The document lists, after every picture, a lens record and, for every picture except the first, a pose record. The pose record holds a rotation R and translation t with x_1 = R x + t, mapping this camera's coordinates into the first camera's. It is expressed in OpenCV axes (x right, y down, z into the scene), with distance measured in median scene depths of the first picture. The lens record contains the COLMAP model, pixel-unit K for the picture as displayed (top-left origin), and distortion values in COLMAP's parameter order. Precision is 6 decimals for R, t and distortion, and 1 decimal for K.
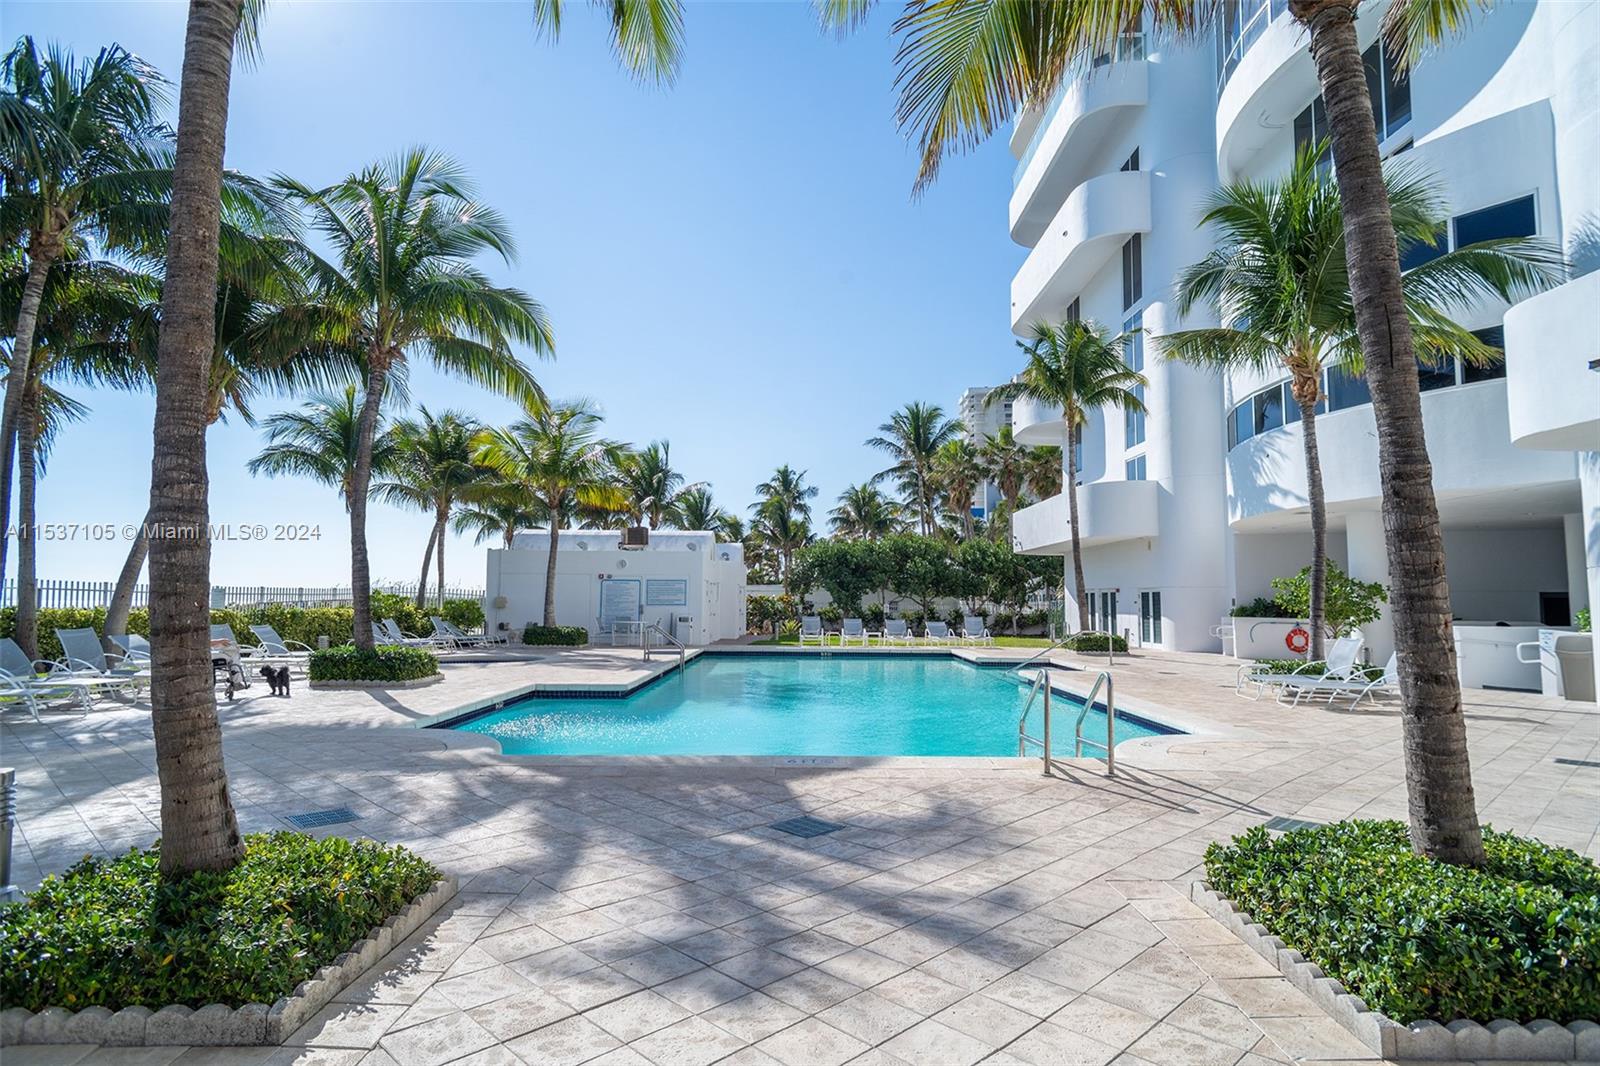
lens RADIAL K [[887.4, 0, 800.0], [0, 887.4, 533.0], [0, 0, 1]] dist [0.031747, -0.019545]
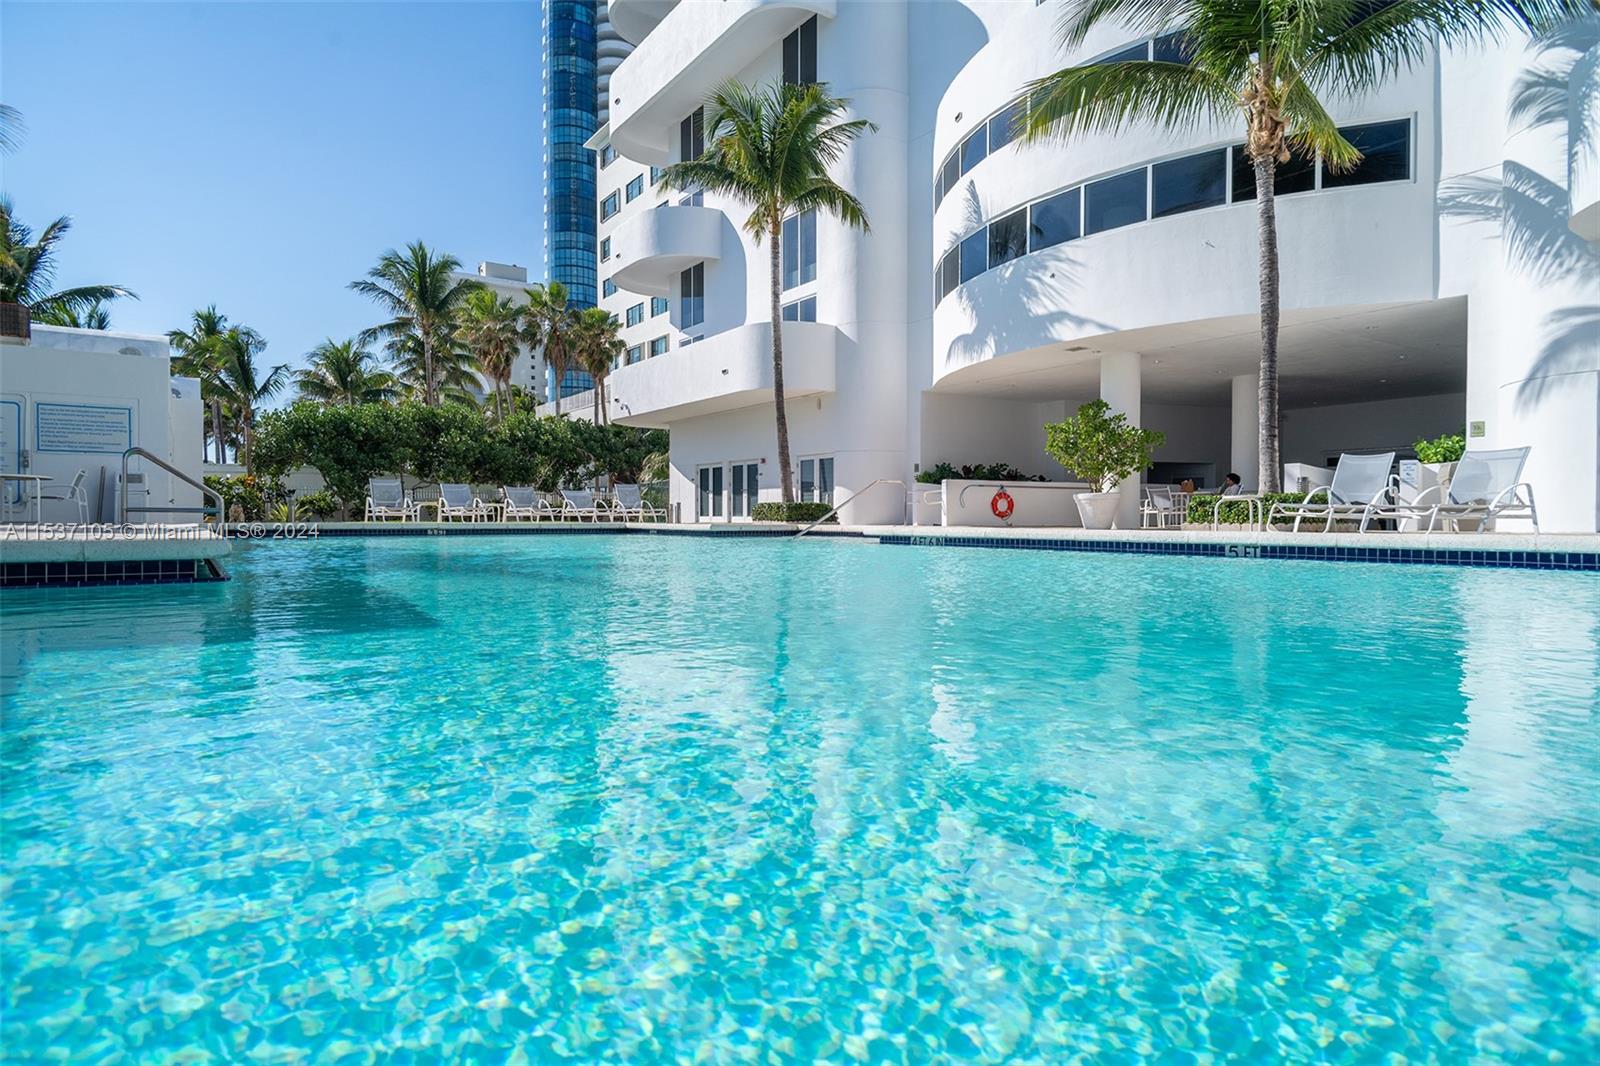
lens RADIAL K [[887.4, 0, 800.0], [0, 887.4, 533.0], [0, 0, 1]] dist [0.031747, -0.019545]
pose [[0.822420, -0.008310, 0.568820, -0.063944], [-0.045000, 0.995810, 0.079612, 0.041721], [-0.567098, -0.091071, 0.818600, 0.179554]]
